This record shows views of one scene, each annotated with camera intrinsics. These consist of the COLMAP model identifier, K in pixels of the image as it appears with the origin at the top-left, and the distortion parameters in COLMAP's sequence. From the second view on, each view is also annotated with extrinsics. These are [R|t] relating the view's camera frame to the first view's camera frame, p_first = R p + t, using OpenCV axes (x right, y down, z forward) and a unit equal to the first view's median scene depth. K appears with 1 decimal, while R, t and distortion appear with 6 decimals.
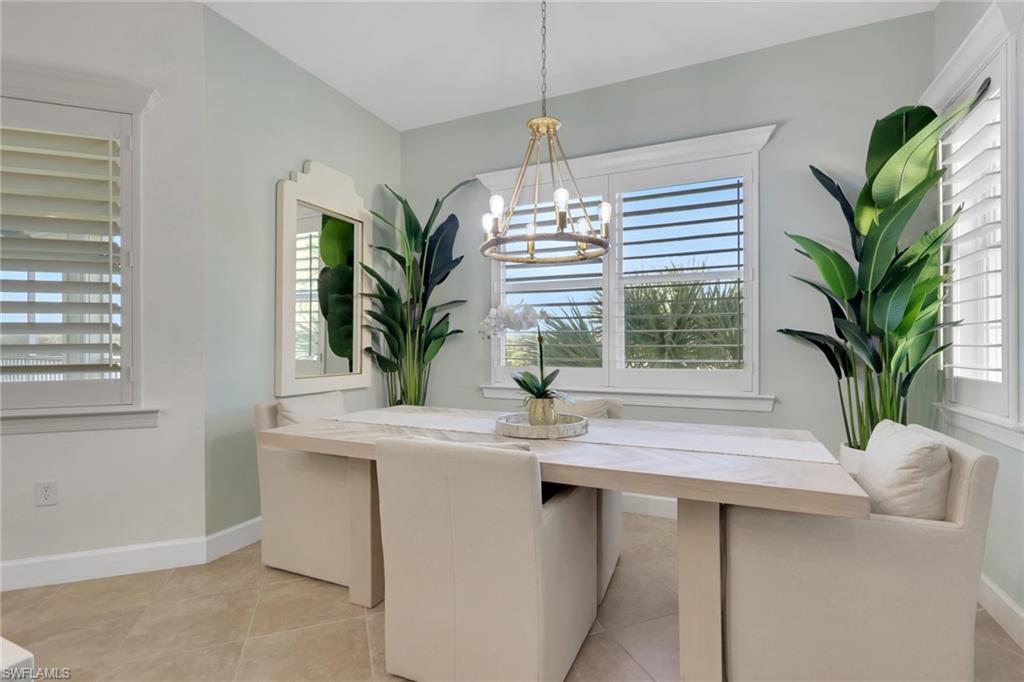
lens RADIAL K [[488.7, 0, 499.4], [0, 488.7, 342.1], [0, 0, 1]] dist [-0.003696, -0.001151]
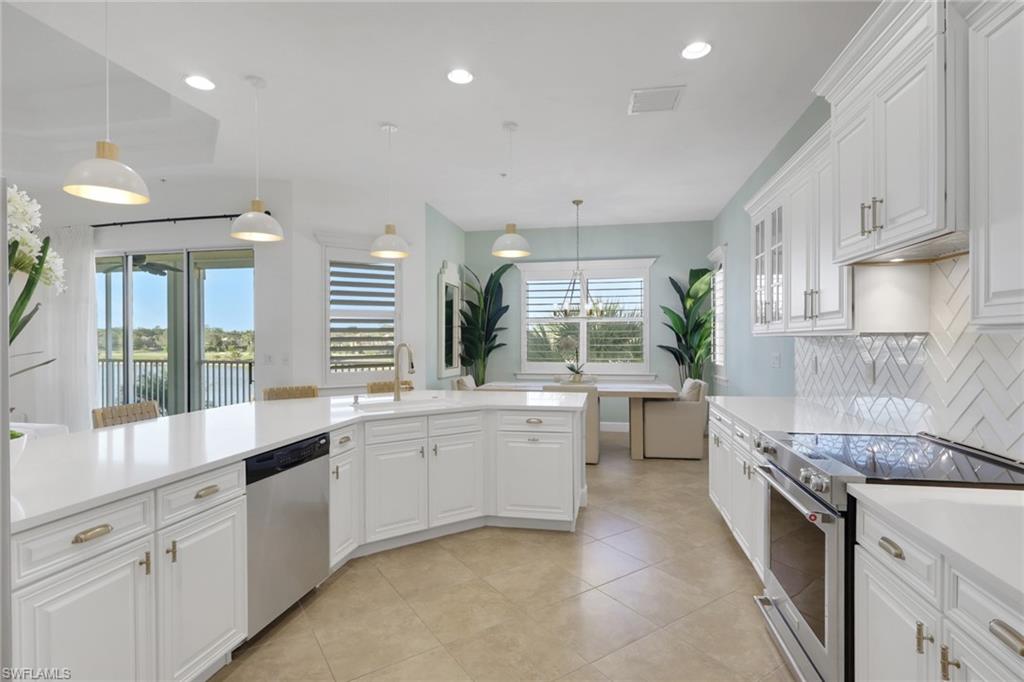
lens RADIAL K [[492.8, 0, 511.5], [0, 492.8, 341.6], [0, 0, 1]] dist [0.001601, 0.000536]
pose [[0.970163, -0.001645, 0.242450, -0.755815], [-0.000324, 0.999967, 0.008080, -0.070593], [-0.242455, -0.007917, 0.970130, -1.255401]]
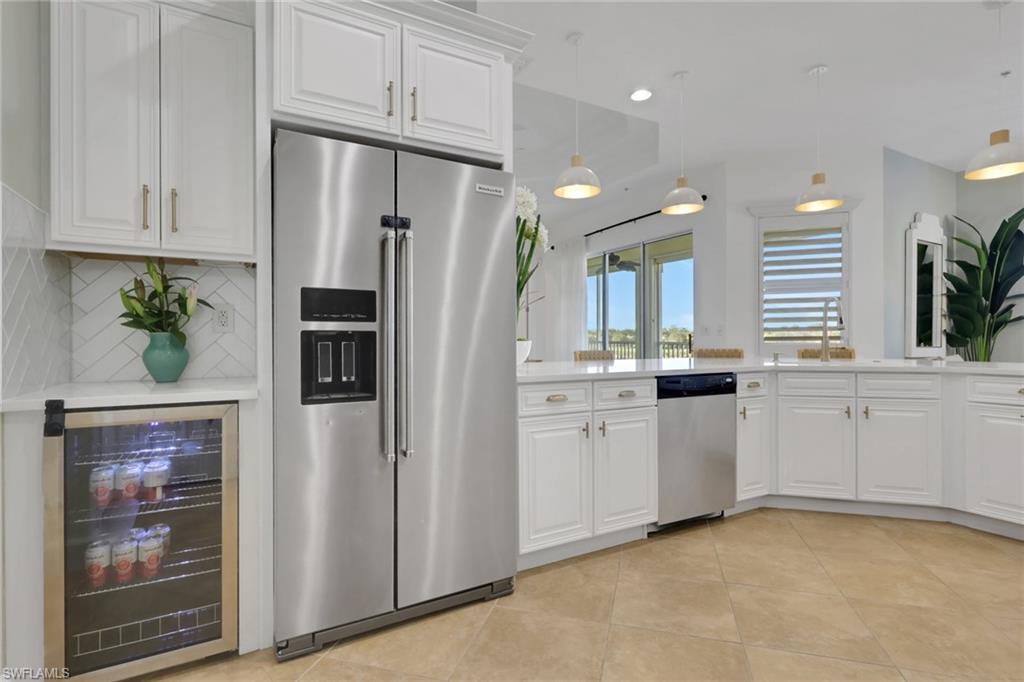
lens RADIAL K [[488.7, 0, 511.3], [0, 488.7, 340.6], [0, 0, 1]] dist [-0.003696, -0.001151]
pose [[0.807235, 0.002796, -0.590223, -0.642890], [0.002462, 0.999964, 0.008104, 0.039602], [0.590225, -0.007995, 0.807199, -1.335459]]
